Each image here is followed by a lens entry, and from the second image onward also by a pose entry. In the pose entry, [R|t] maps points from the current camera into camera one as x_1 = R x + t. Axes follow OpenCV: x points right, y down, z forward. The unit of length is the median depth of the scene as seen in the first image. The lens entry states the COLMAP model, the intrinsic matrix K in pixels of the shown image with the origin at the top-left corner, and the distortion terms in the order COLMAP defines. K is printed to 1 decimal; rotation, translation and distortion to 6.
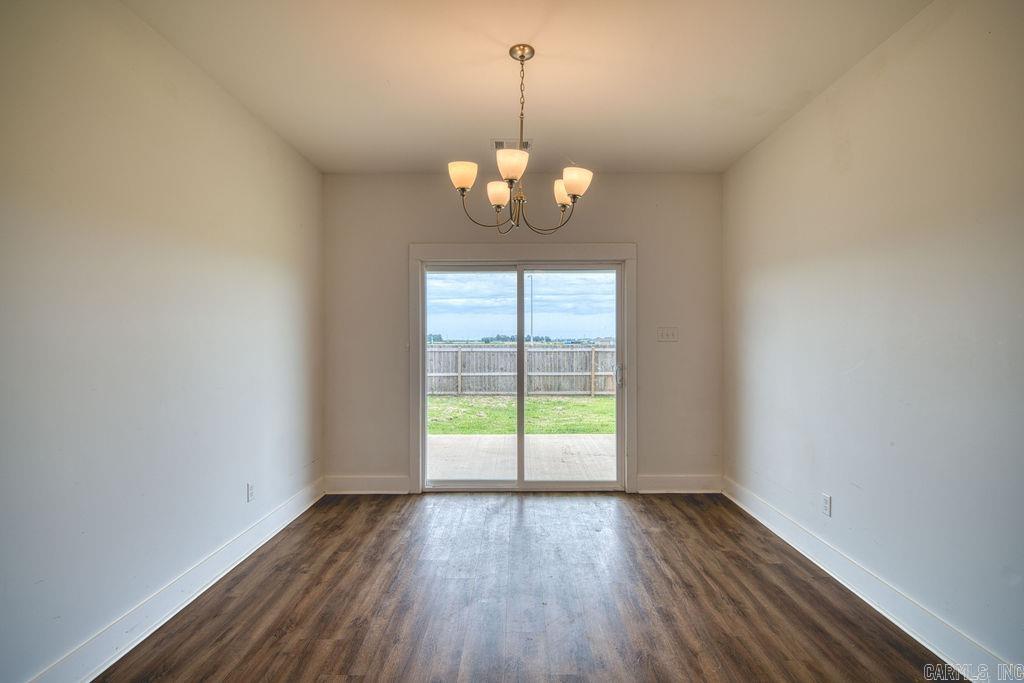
lens RADIAL K [[475.6, 0, 516.2], [0, 475.6, 339.8], [0, 0, 1]] dist [-0.001318, -0.005565]
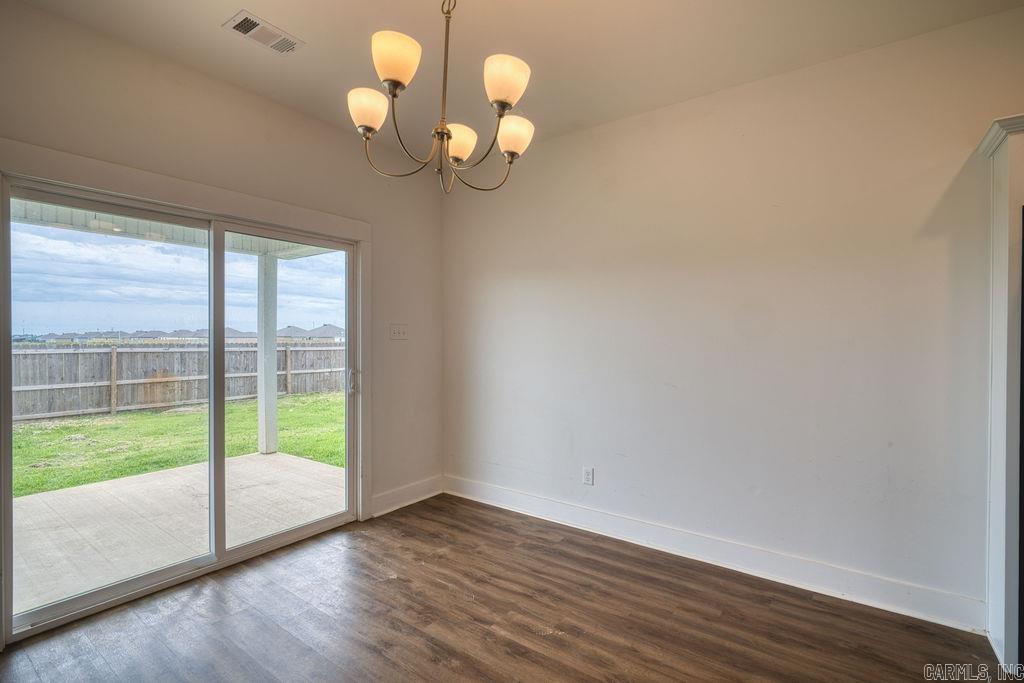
lens RADIAL K [[475.6, 0, 516.2], [0, 475.6, 339.8], [0, 0, 1]] dist [-0.001318, -0.005565]
pose [[0.588419, 0.001833, 0.808554, -0.317024], [-0.005116, 0.999986, 0.001456, 0.002032], [-0.808540, -0.004993, 0.588420, 0.331340]]
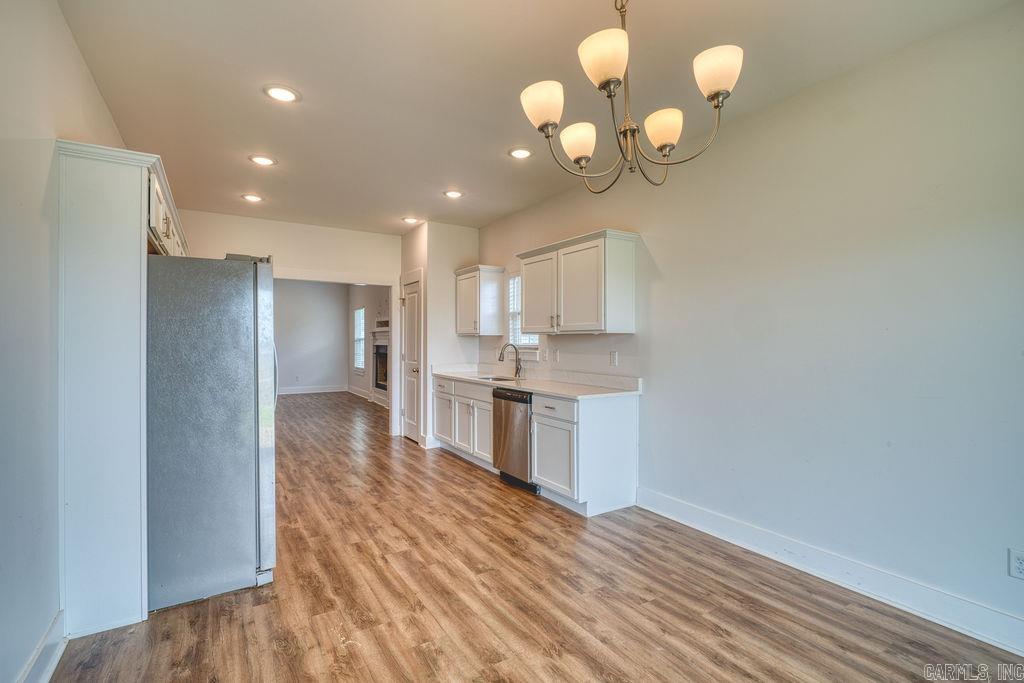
lens RADIAL K [[475.6, 0, 516.2], [0, 475.6, 339.8], [0, 0, 1]] dist [-0.001318, -0.005565]
pose [[-0.844651, -0.000379, -0.535317, 0.324594], [0.001713, 0.999993, -0.003410, 0.002547], [0.535315, -0.003797, -0.844644, 0.967078]]
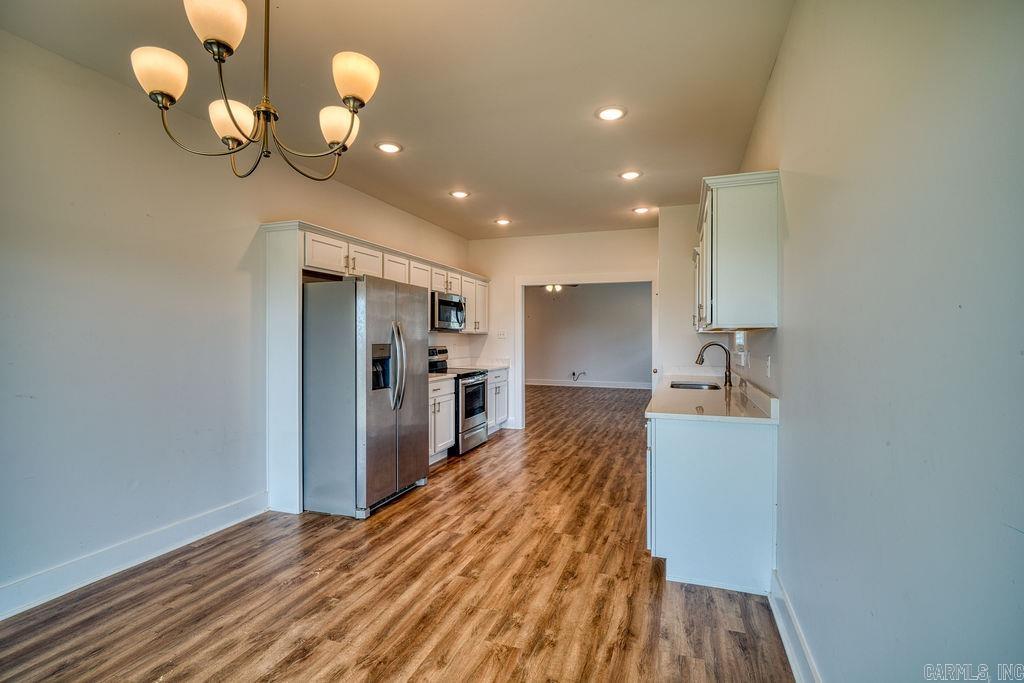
lens RADIAL K [[475.6, 0, 516.2], [0, 475.6, 339.8], [0, 0, 1]] dist [-0.001318, -0.005565]
pose [[-0.944118, -0.001393, 0.329604, -0.331016], [-0.001523, 0.999999, -0.000137, 0.003432], [-0.329604, -0.000632, -0.944119, 0.968136]]
